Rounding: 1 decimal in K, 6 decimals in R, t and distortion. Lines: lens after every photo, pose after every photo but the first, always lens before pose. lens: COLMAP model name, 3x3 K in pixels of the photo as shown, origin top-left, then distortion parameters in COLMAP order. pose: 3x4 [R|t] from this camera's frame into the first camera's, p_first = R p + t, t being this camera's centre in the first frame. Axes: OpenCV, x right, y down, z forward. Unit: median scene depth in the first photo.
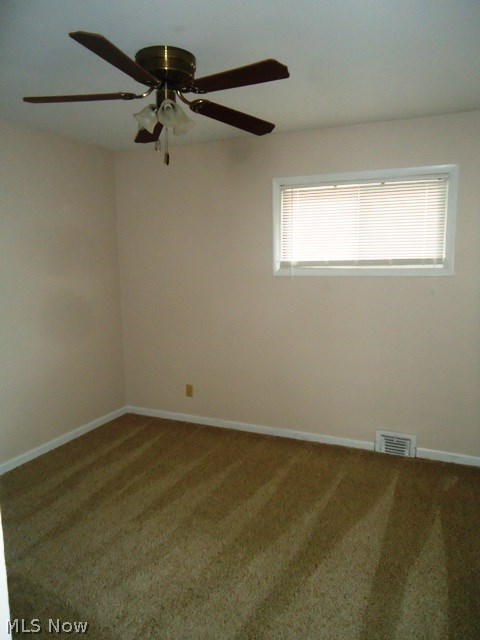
lens RADIAL K [[473.8, 0, 240.0], [0, 473.8, 320.0], [0, 0, 1]] dist [0.001398, -0.000360]
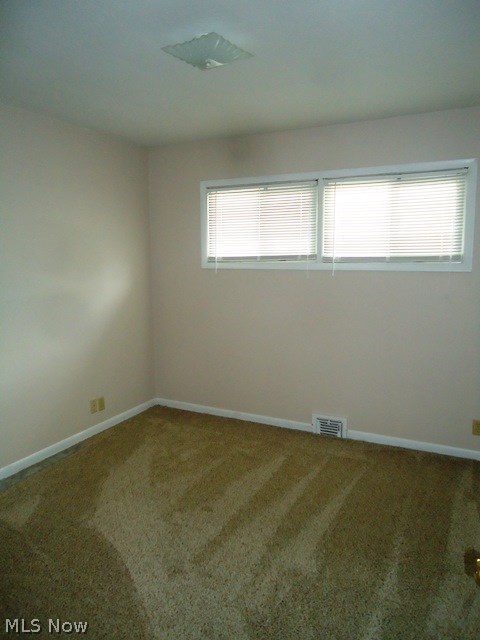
lens RADIAL K [[473.8, 0, 240.0], [0, 473.8, 320.0], [0, 0, 1]] dist [0.001398, -0.000360]
pose [[0.998088, 0.014527, -0.060073, 0.186845], [-0.013863, 0.999838, 0.011460, 0.010111], [0.060230, -0.010605, 0.998128, -0.087742]]
